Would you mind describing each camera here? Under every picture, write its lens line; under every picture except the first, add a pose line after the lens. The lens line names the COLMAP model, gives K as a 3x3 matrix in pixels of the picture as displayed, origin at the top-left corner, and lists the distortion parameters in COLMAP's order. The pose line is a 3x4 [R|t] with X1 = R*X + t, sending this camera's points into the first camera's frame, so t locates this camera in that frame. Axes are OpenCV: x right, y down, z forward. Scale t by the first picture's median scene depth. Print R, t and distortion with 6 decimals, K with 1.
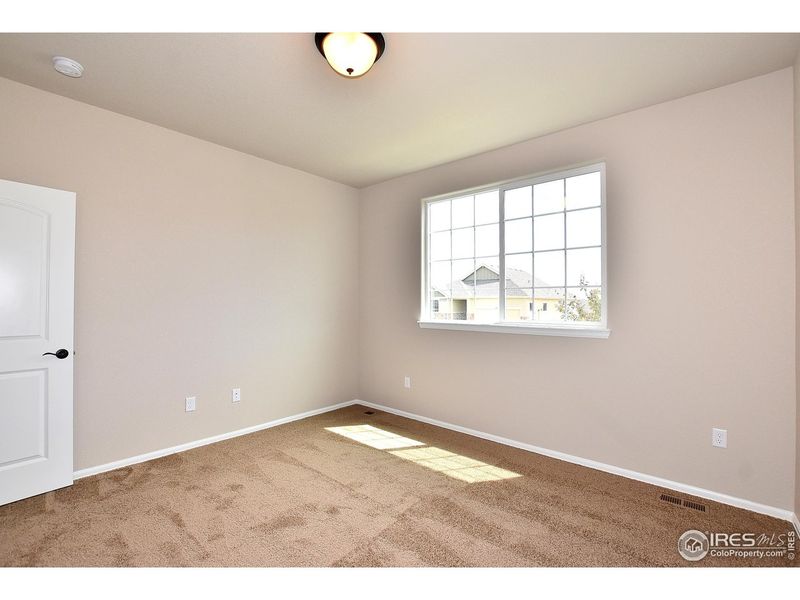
lens RADIAL K [[354.2, 0, 400.0], [0, 354.2, 300.0], [0, 0, 1]] dist [-0.038164, 0.007579]
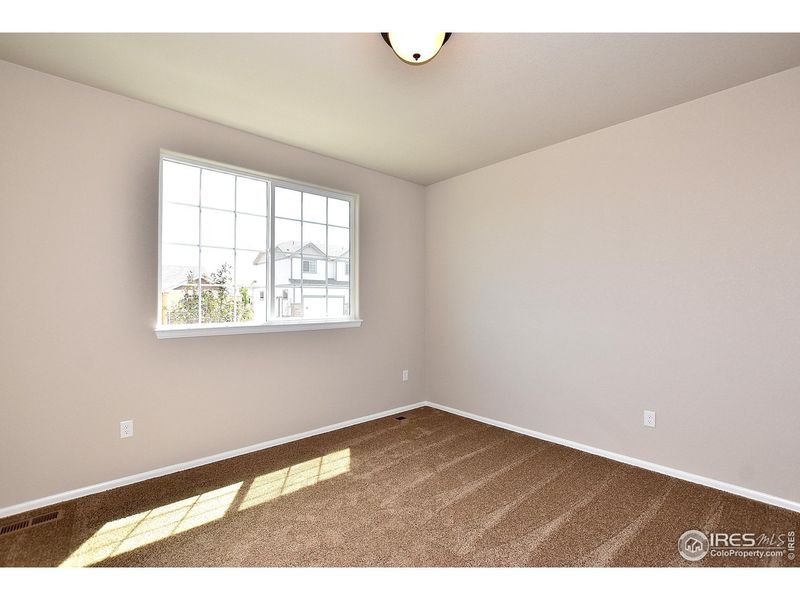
lens RADIAL K [[354.2, 0, 400.0], [0, 354.2, 300.0], [0, 0, 1]] dist [-0.038164, 0.007579]
pose [[0.140958, 0.000200, 0.990016, -0.663866], [-0.002375, 0.999997, 0.000136, 0.004107], [-0.990013, -0.002370, 0.140958, 0.559143]]
